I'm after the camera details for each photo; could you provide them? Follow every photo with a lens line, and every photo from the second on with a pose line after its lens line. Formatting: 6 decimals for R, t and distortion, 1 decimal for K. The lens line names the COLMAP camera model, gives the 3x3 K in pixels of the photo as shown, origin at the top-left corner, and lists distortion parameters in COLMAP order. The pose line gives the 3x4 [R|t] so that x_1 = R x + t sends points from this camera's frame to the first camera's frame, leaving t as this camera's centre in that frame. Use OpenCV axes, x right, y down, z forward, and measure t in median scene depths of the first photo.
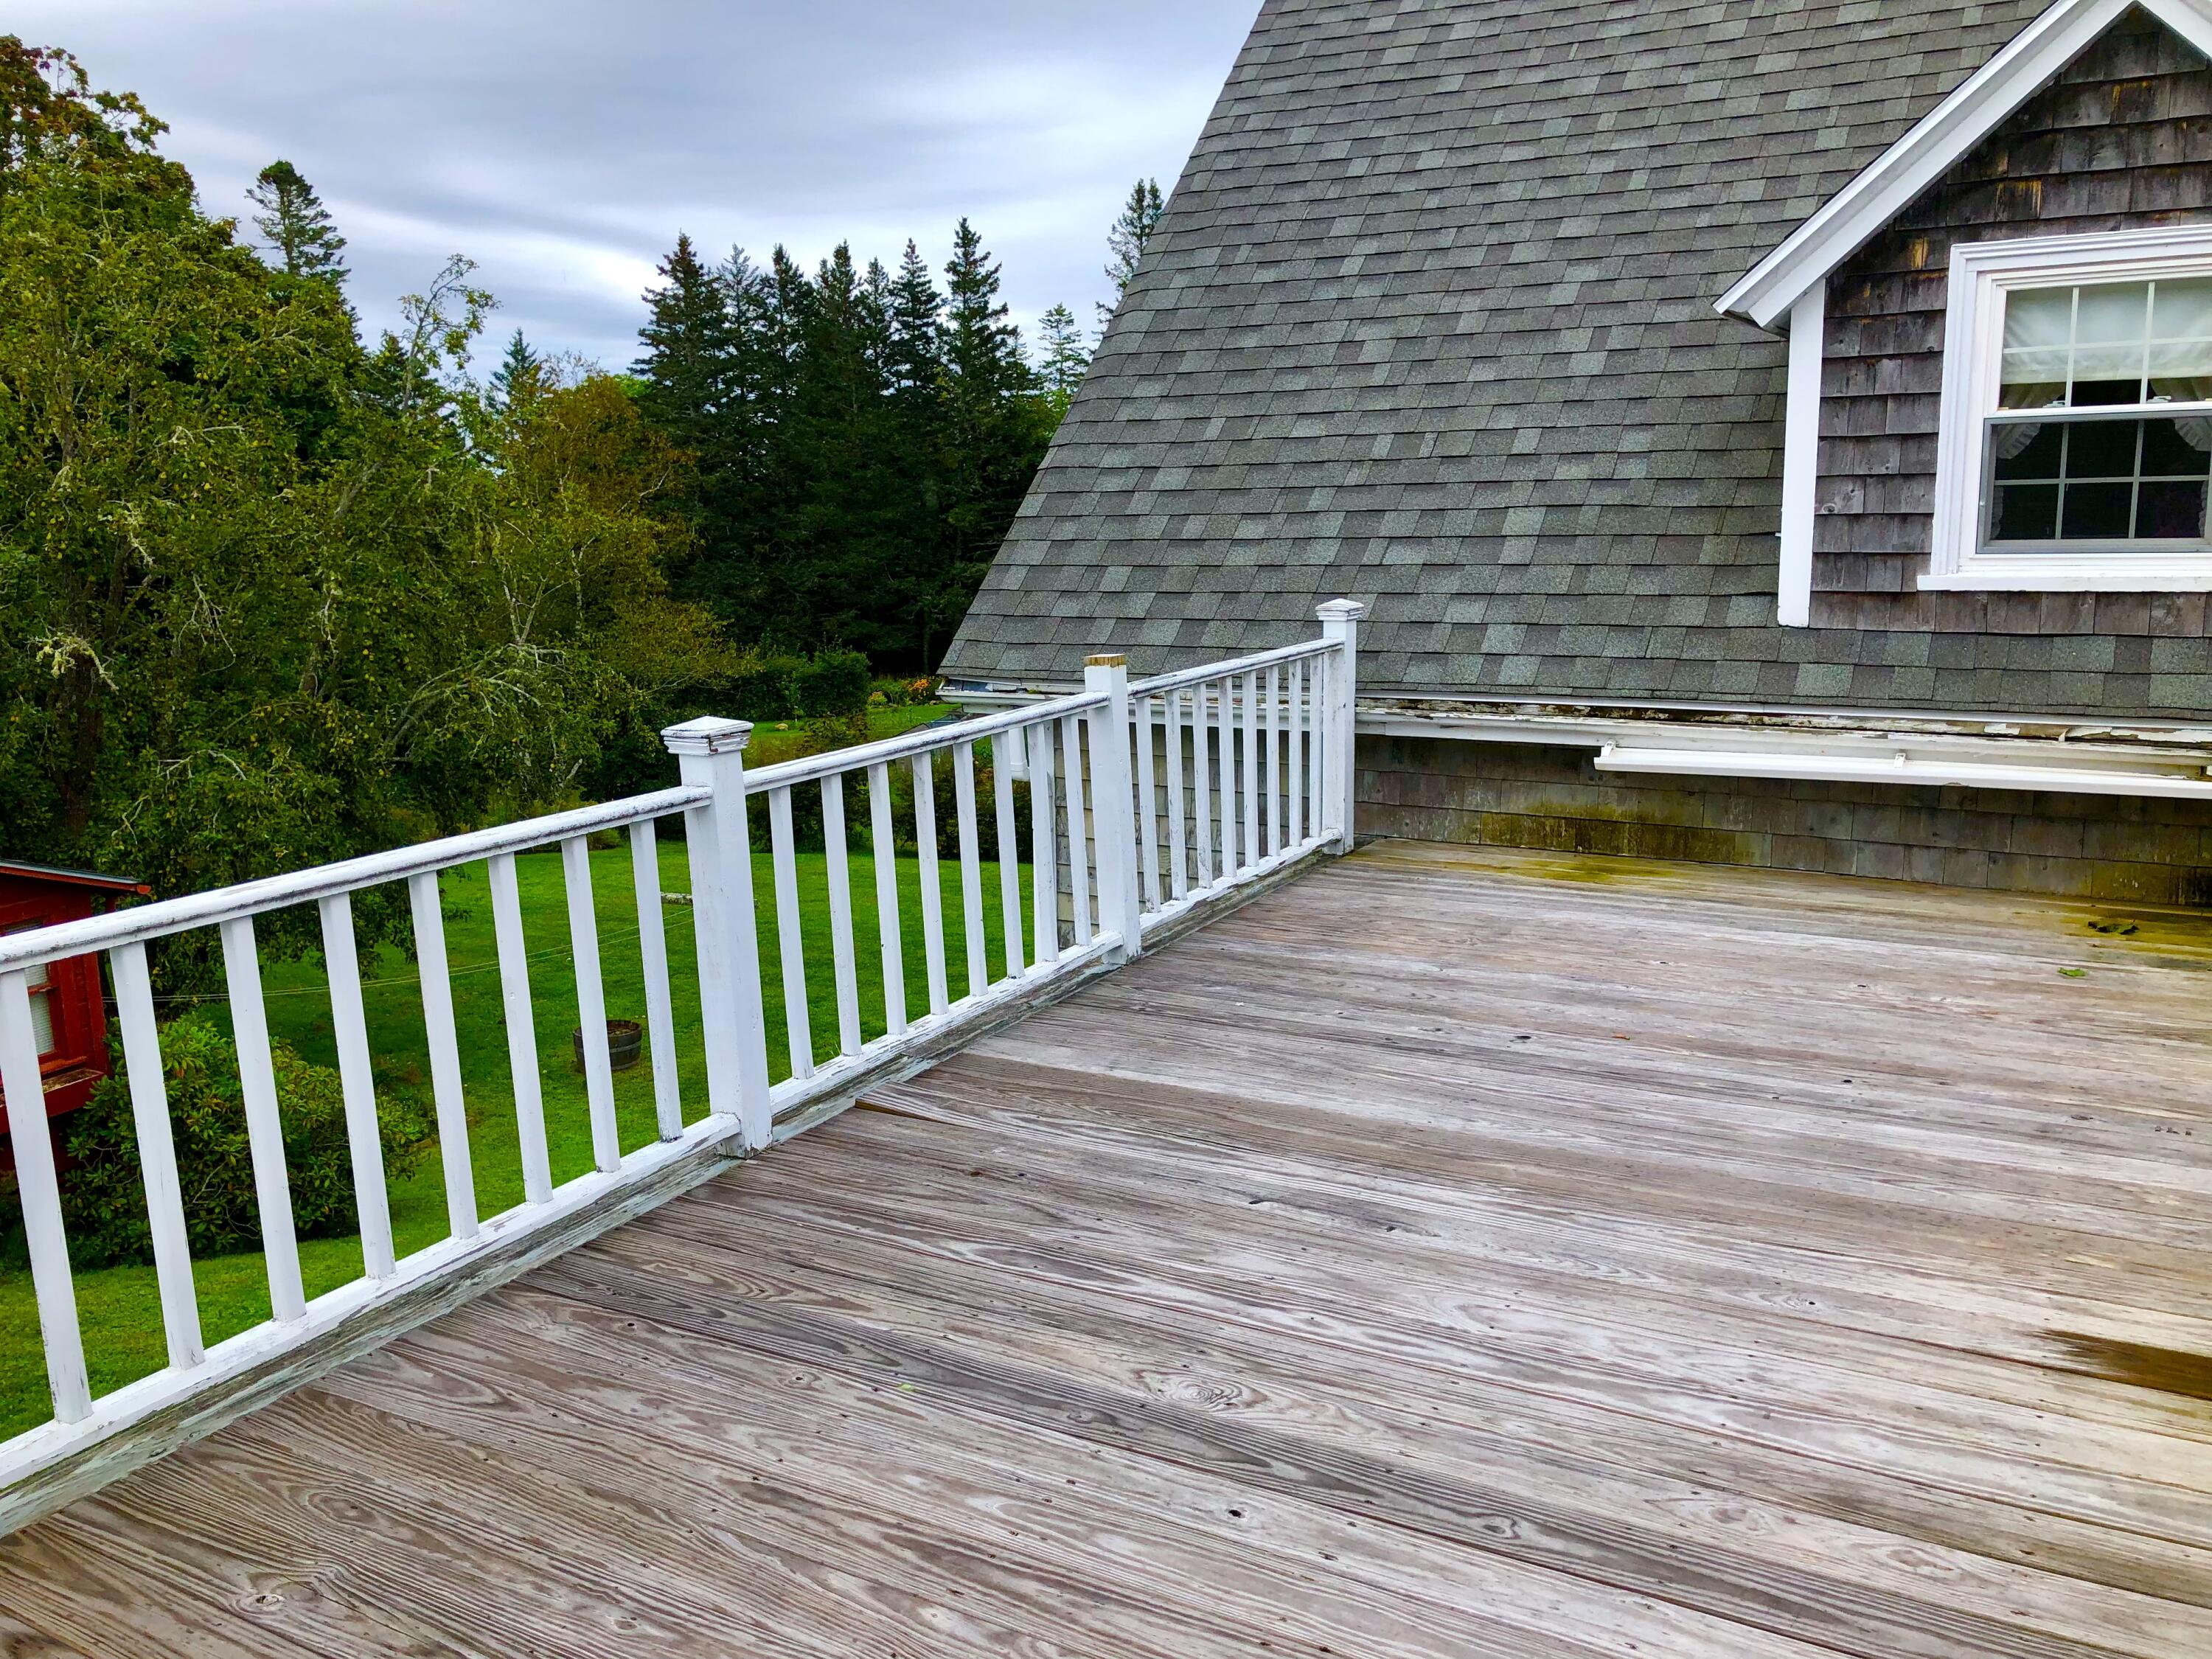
lens RADIAL K [[1812.1, 0, 1107.7], [0, 1812.1, 833.5], [0, 0, 1]] dist [0.011291, 0.010783]
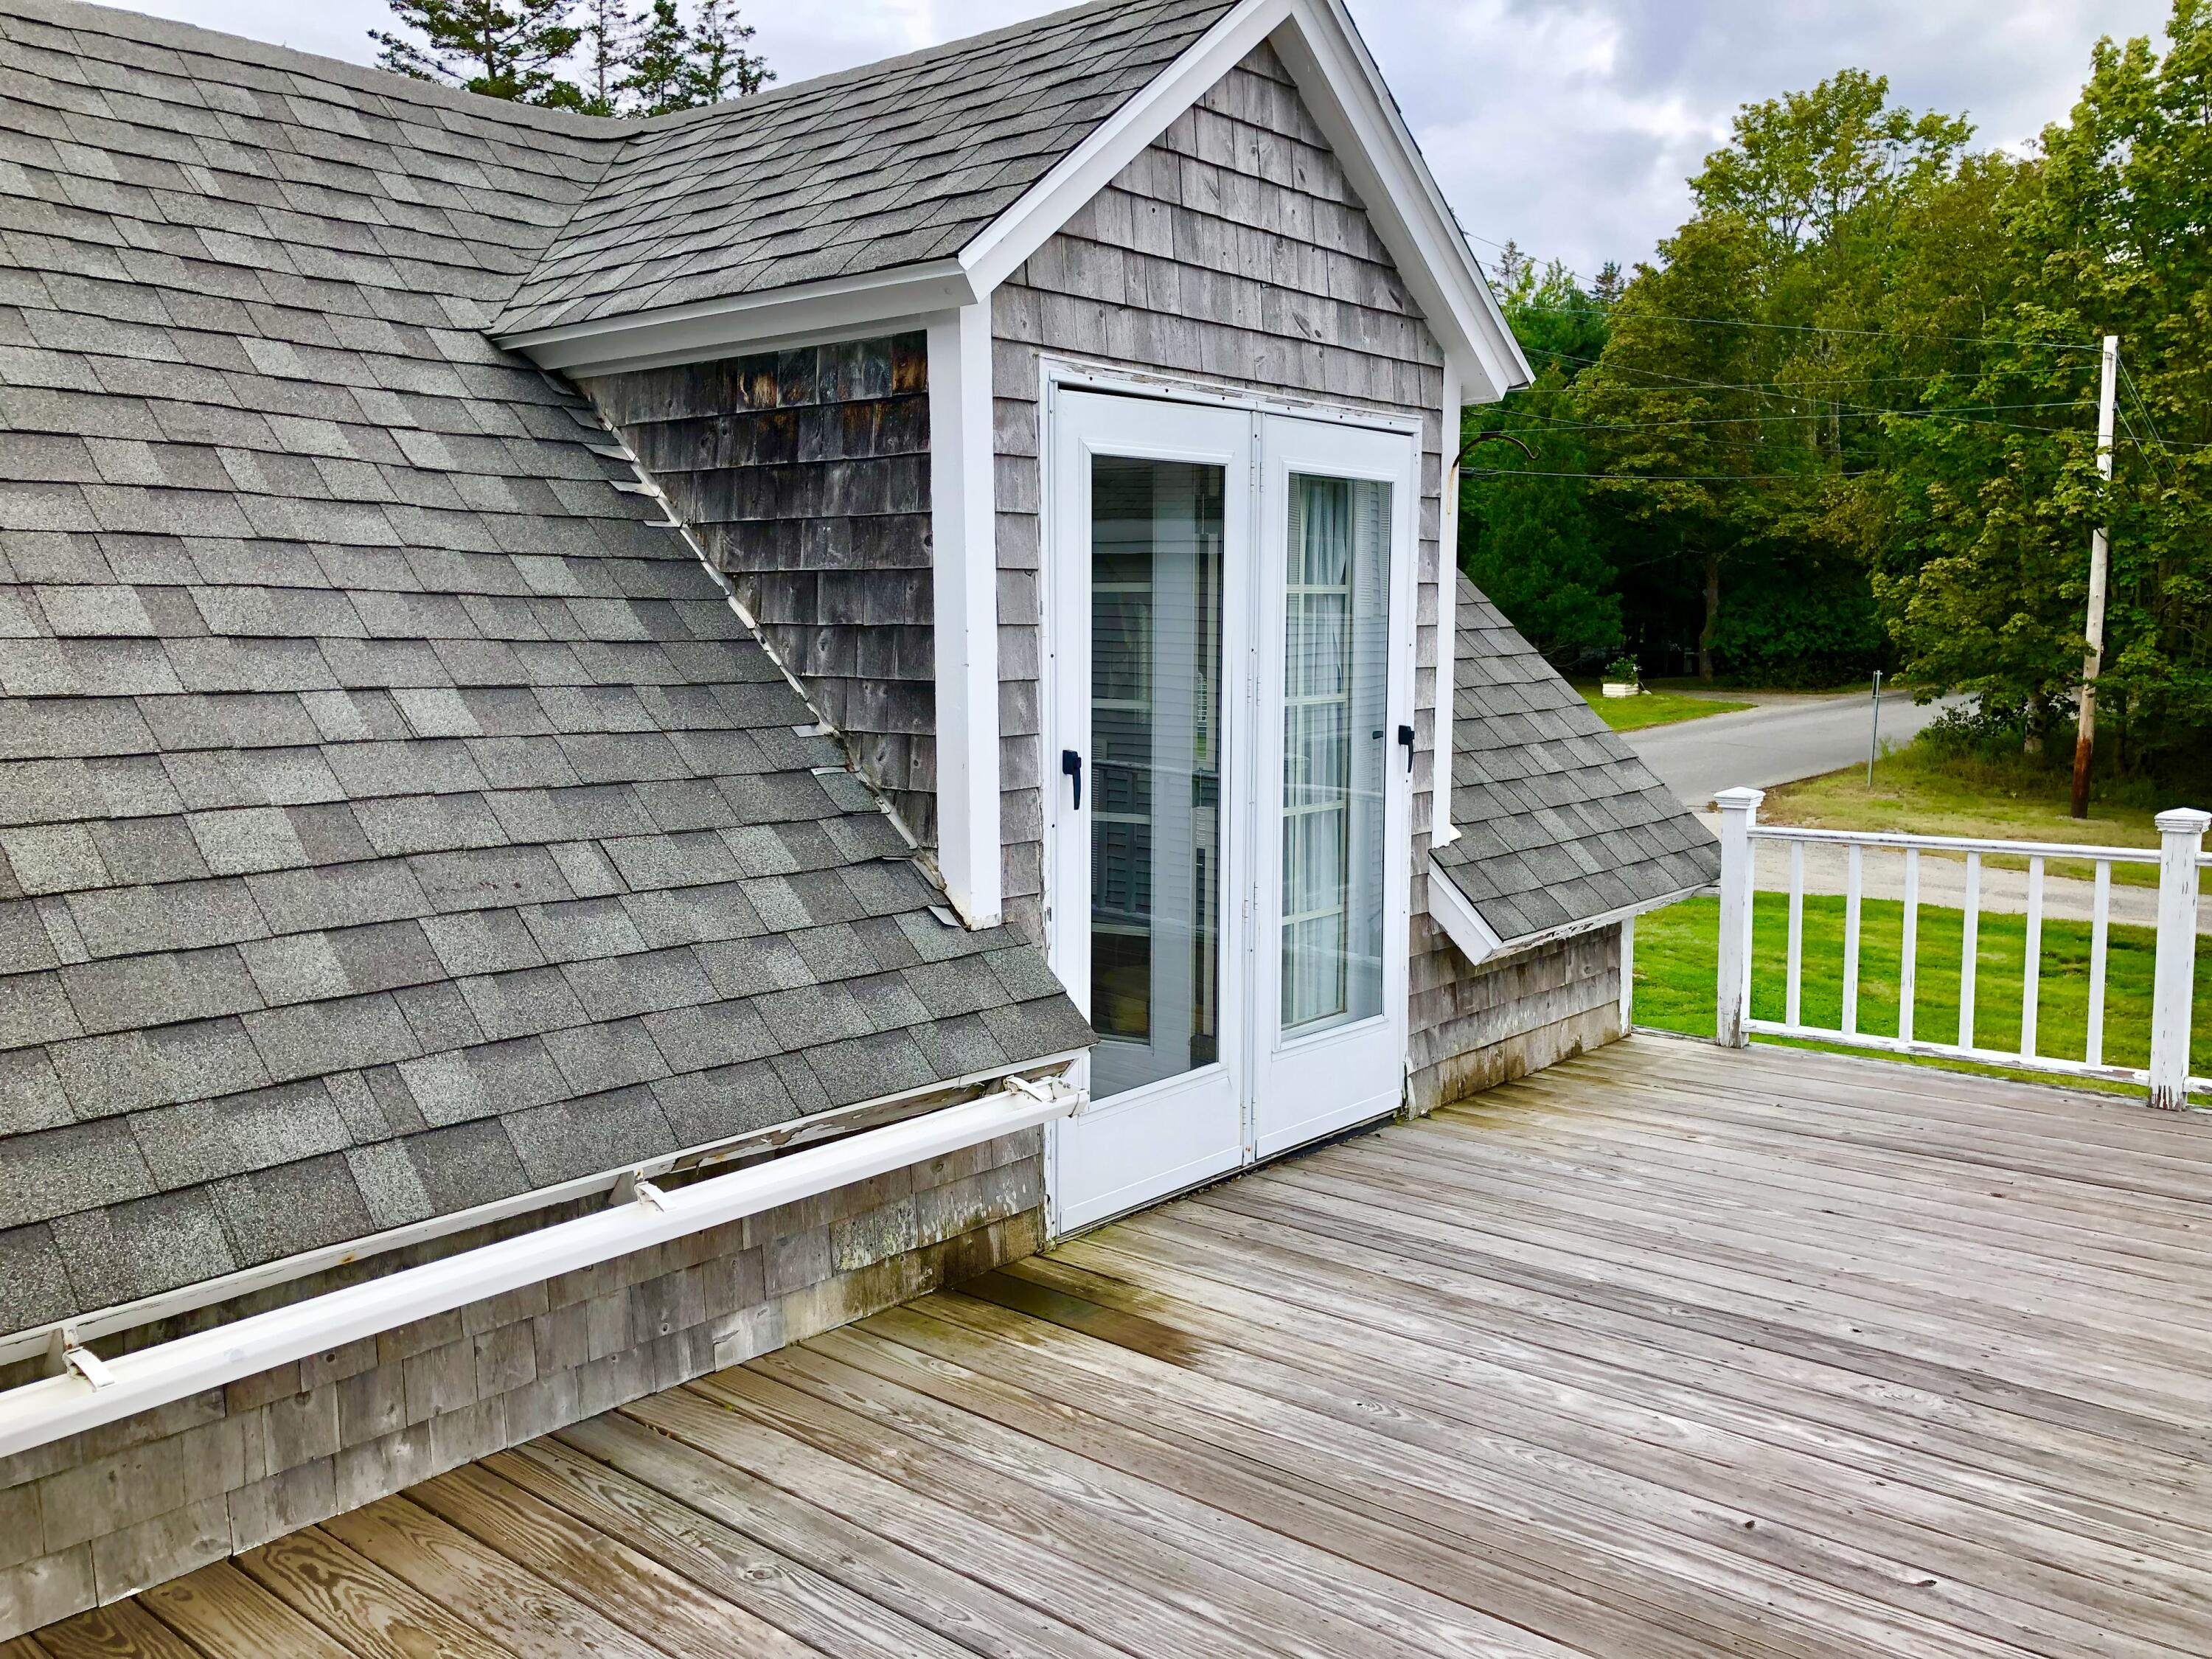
lens RADIAL K [[1812.1, 0, 1106.8], [0, 1812.1, 827.7], [0, 0, 1]] dist [0.011291, 0.010783]
pose [[-0.981219, 0.004981, 0.192834, 0.317352], [0.062616, 0.953759, 0.293977, -0.419591], [-0.182453, 0.300530, -0.936158, 1.949598]]
